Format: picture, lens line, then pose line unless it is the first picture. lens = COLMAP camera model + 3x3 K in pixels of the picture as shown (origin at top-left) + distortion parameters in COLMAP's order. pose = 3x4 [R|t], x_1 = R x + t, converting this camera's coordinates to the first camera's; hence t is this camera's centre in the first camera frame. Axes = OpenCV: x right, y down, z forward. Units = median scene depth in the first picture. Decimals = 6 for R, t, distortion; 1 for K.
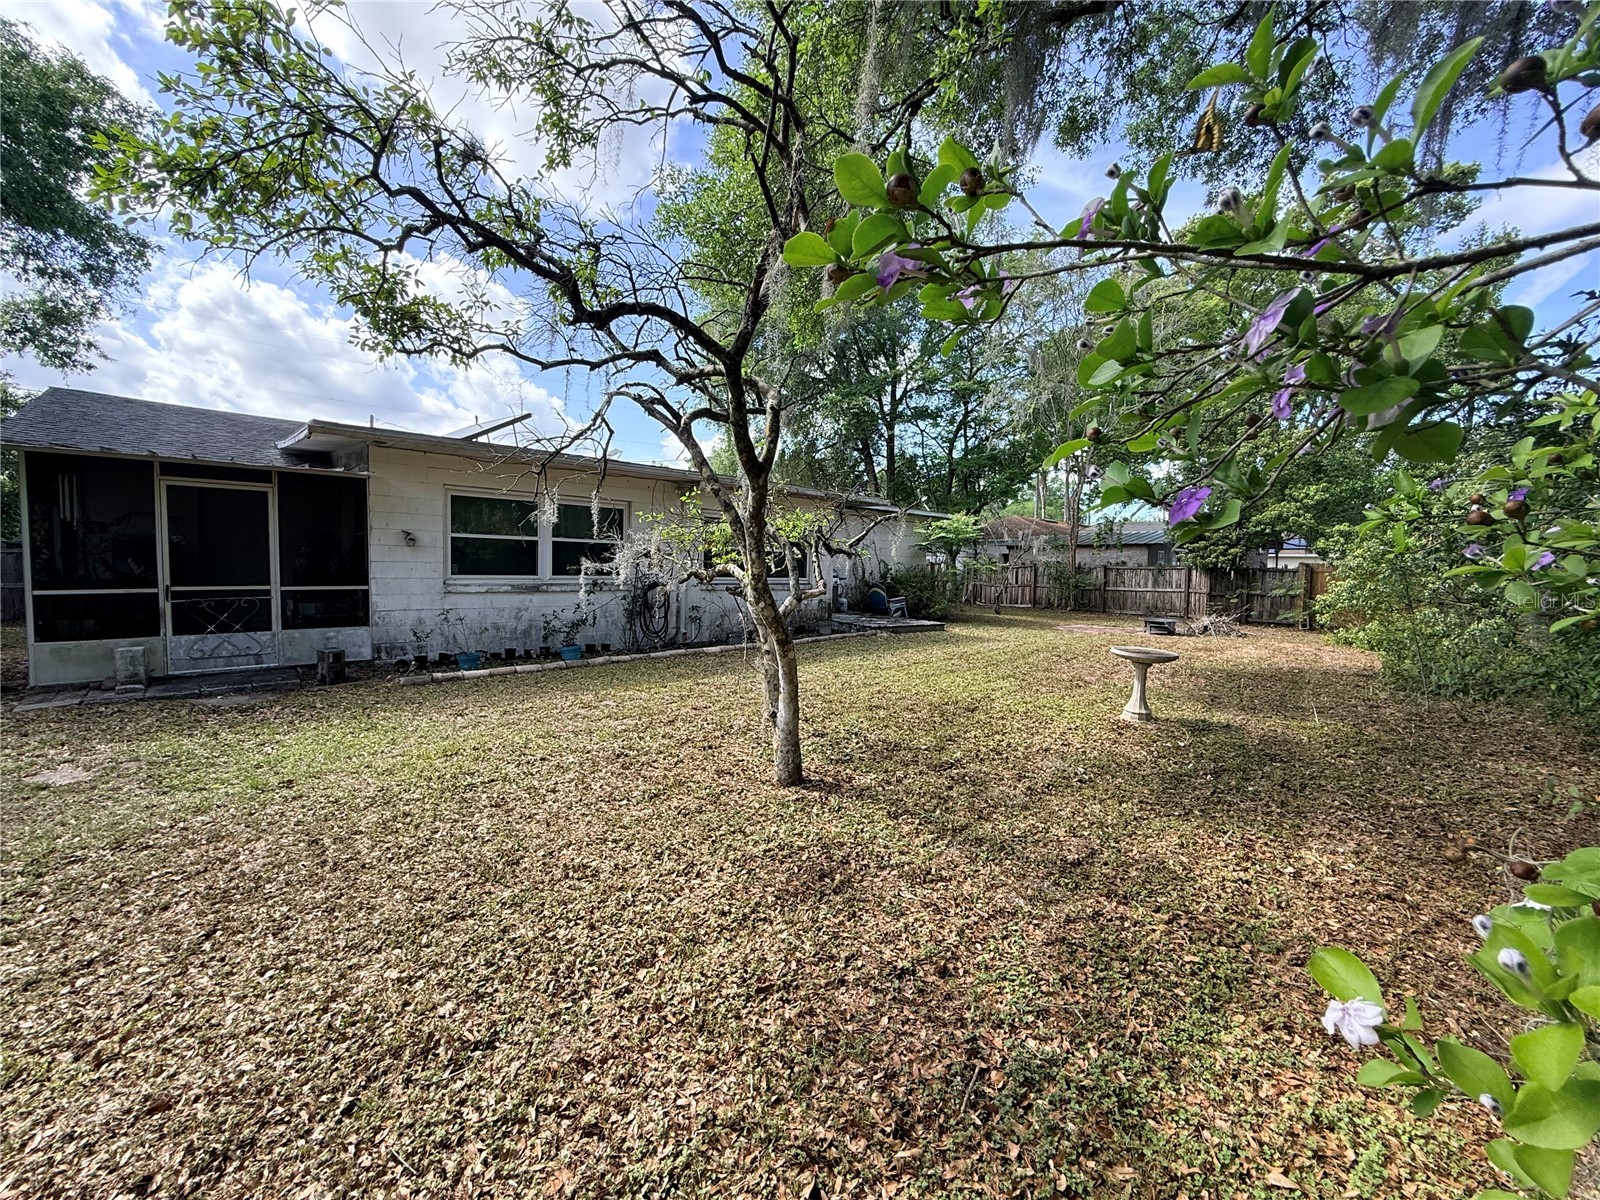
lens RADIAL K [[633.6, 0, 800.0], [0, 633.6, 600.0], [0, 0, 1]] dist [-0.000273, -0.000226]
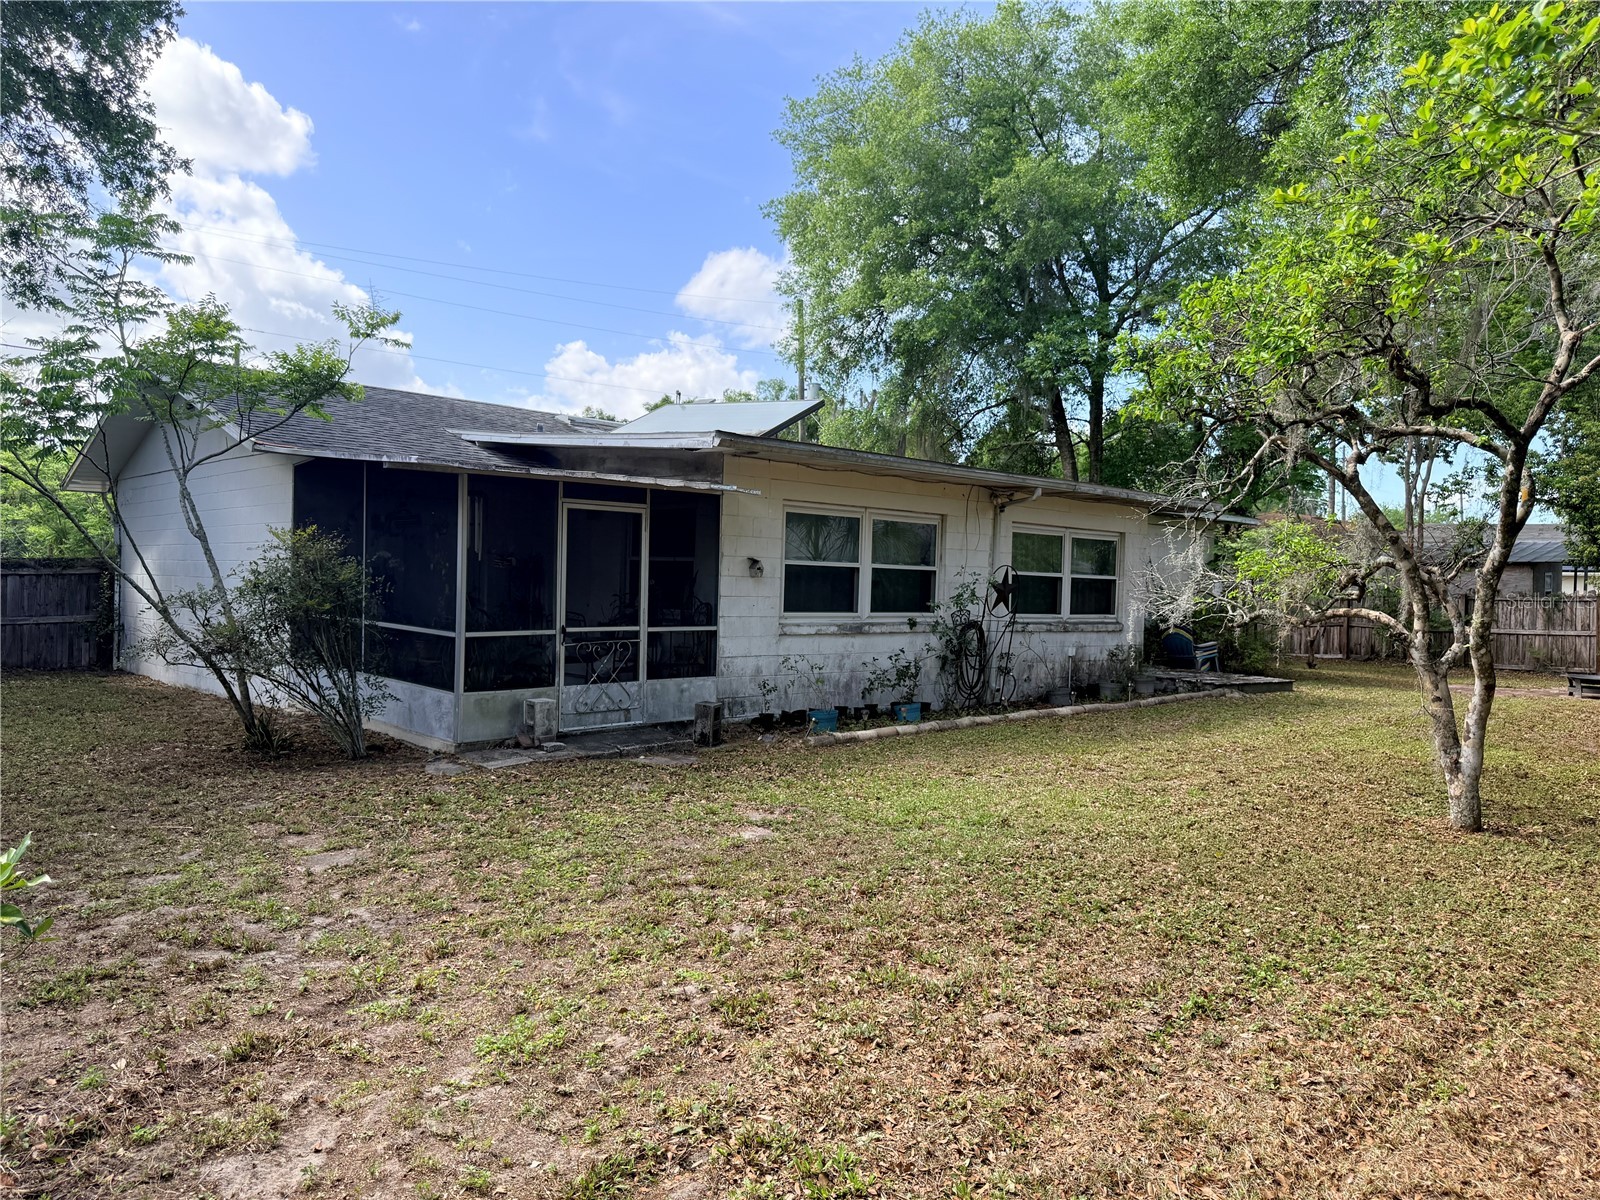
lens RADIAL K [[1120.3, 0, 800.0], [0, 1120.3, 600.0], [0, 0, 1]] dist [0.037395, -0.000598]
pose [[0.999938, 0.004334, 0.010256, -0.592599], [-0.003921, 0.999191, -0.040036, 0.000999], [-0.010422, 0.039994, 0.999146, -0.432489]]
